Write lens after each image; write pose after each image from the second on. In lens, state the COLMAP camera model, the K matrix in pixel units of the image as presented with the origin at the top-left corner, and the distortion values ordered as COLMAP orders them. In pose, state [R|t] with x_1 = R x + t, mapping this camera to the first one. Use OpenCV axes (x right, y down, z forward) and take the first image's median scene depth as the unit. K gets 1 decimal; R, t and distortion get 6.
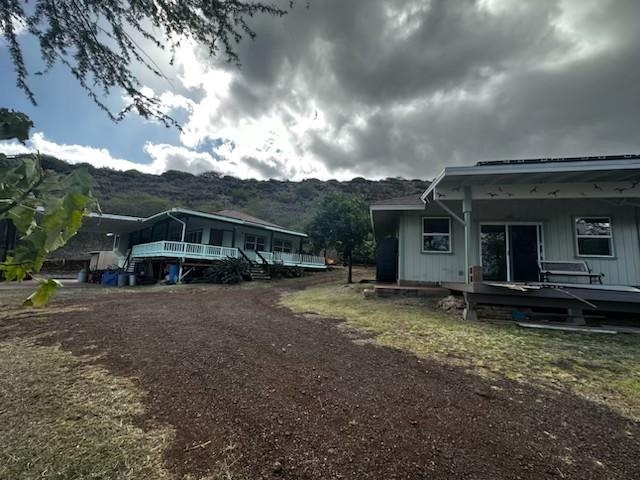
lens RADIAL K [[256.8, 0, 318.4], [0, 256.8, 241.1], [0, 0, 1]] dist [-0.003140, -0.000188]
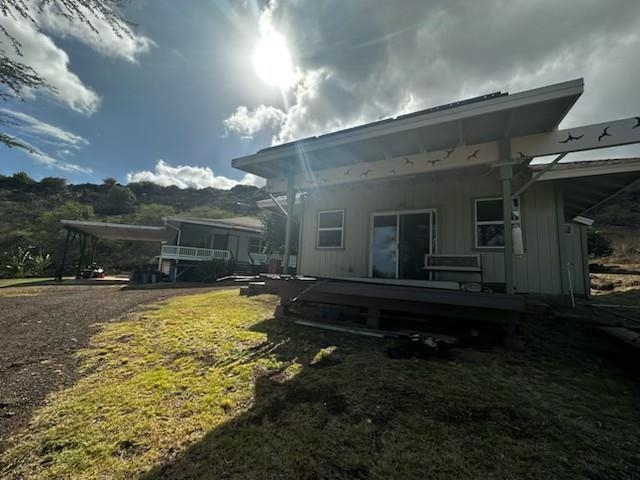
lens RADIAL K [[256.8, 0, 318.4], [0, 256.8, 241.1], [0, 0, 1]] dist [-0.003140, -0.000188]
pose [[0.961105, -0.030588, -0.274485, 0.405339], [0.026213, 0.999464, -0.019591, 0.021173], [0.274937, 0.011634, 0.961392, 0.050182]]
